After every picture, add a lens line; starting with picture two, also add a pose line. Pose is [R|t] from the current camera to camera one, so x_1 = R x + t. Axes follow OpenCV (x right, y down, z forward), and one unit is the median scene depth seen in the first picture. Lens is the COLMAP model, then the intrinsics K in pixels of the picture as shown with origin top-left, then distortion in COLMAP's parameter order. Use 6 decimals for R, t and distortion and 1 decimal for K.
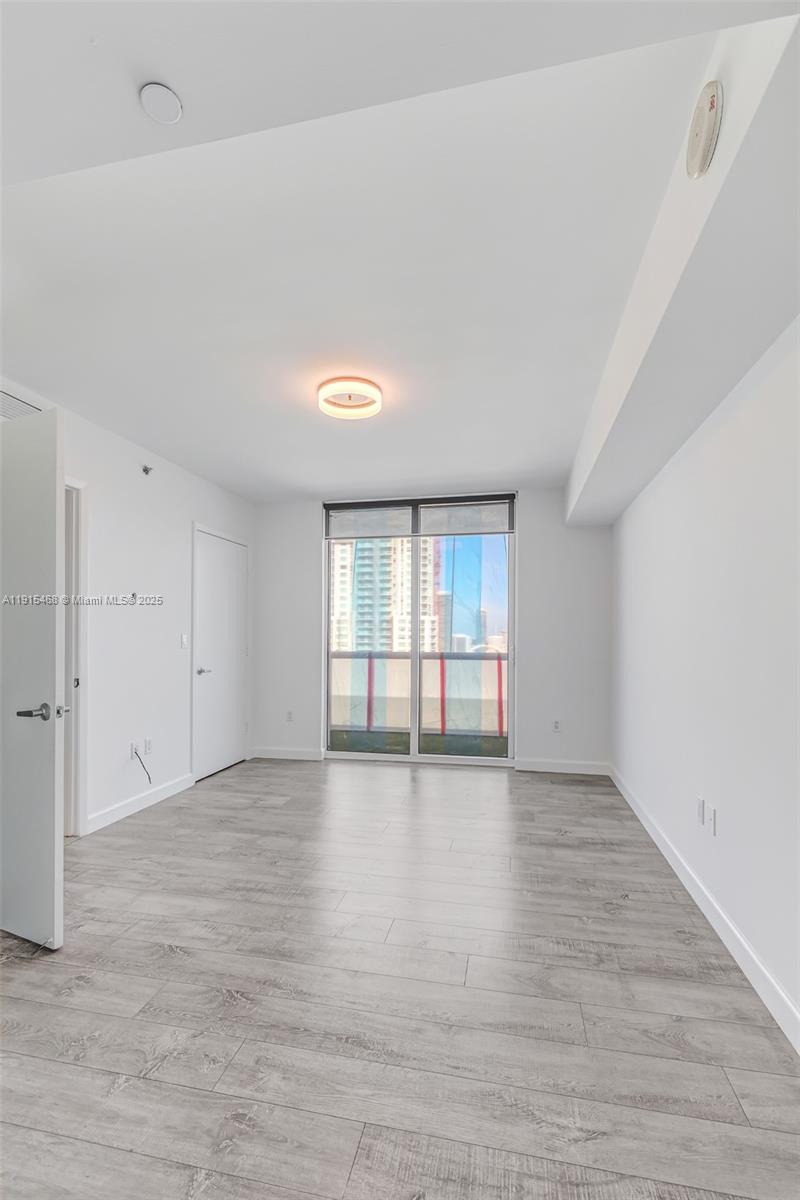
lens RADIAL K [[510.9, 0, 404.6], [0, 510.9, 601.1], [0, 0, 1]] dist [0.000263, 0.000330]
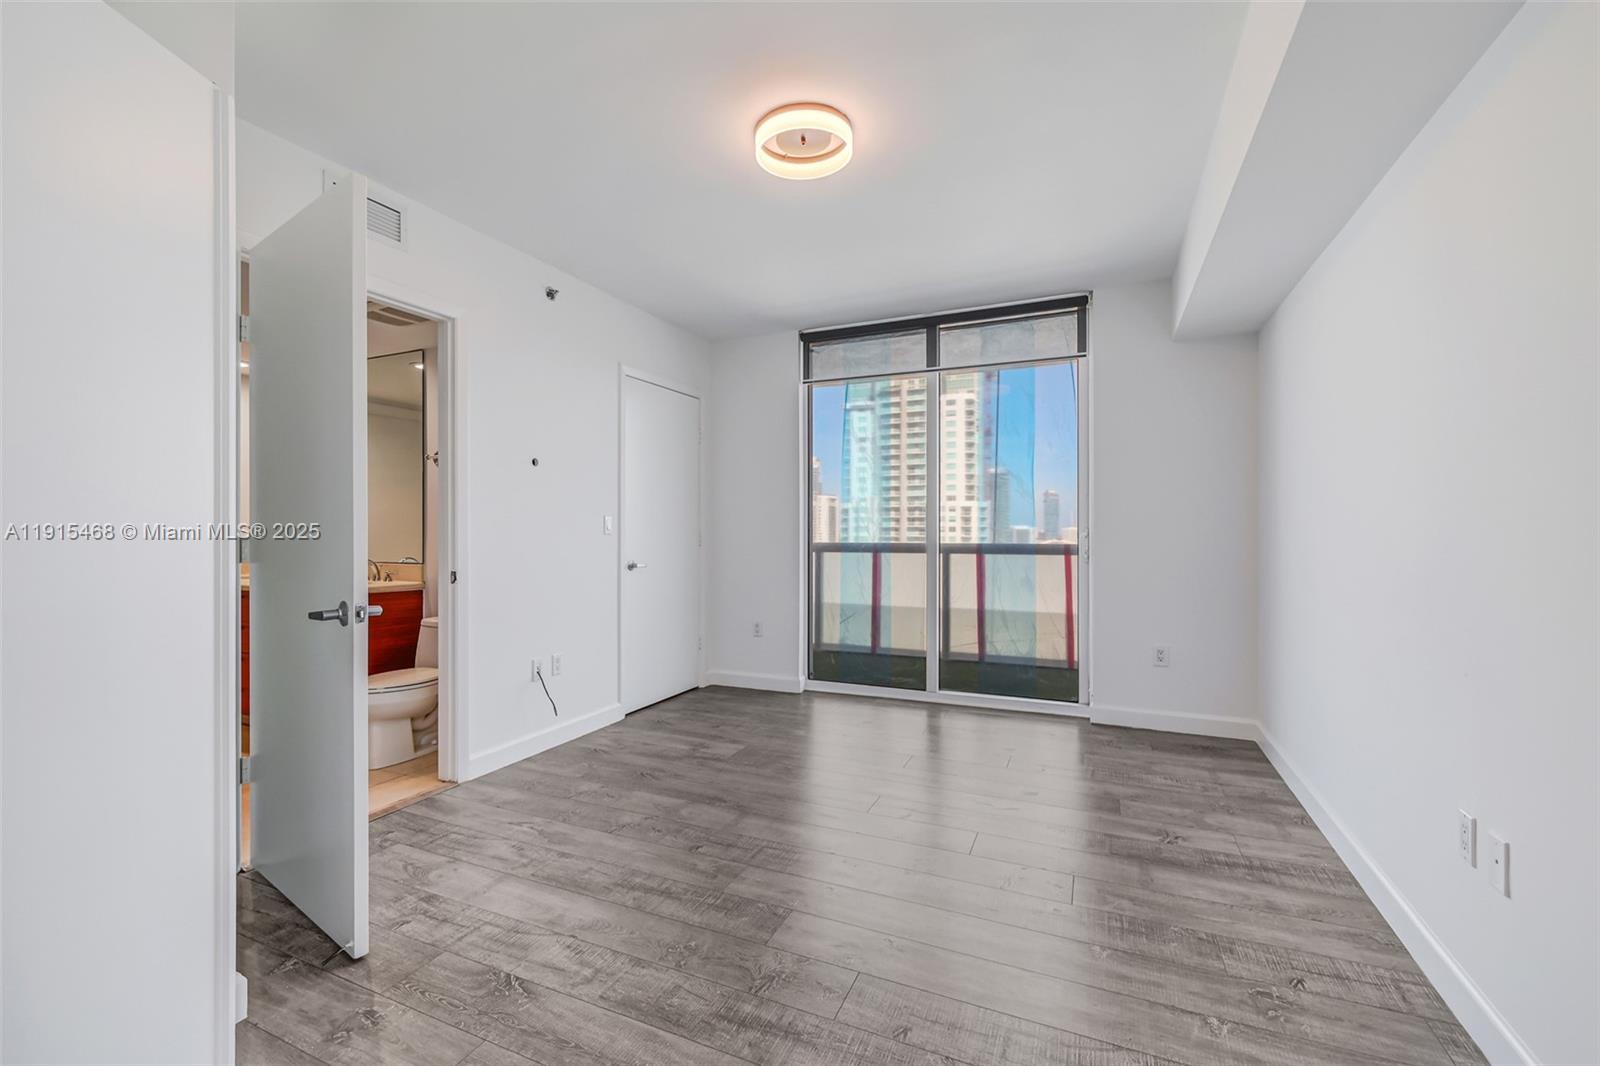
lens RADIAL K [[664.9, 0, 796.8], [0, 664.9, 497.0], [0, 0, 1]] dist [-0.000350, -0.000084]
pose [[0.976766, -0.015037, -0.213780, 0.057378], [0.019618, 0.999621, 0.019324, 0.034660], [0.213408, -0.023069, 0.976691, 0.165522]]
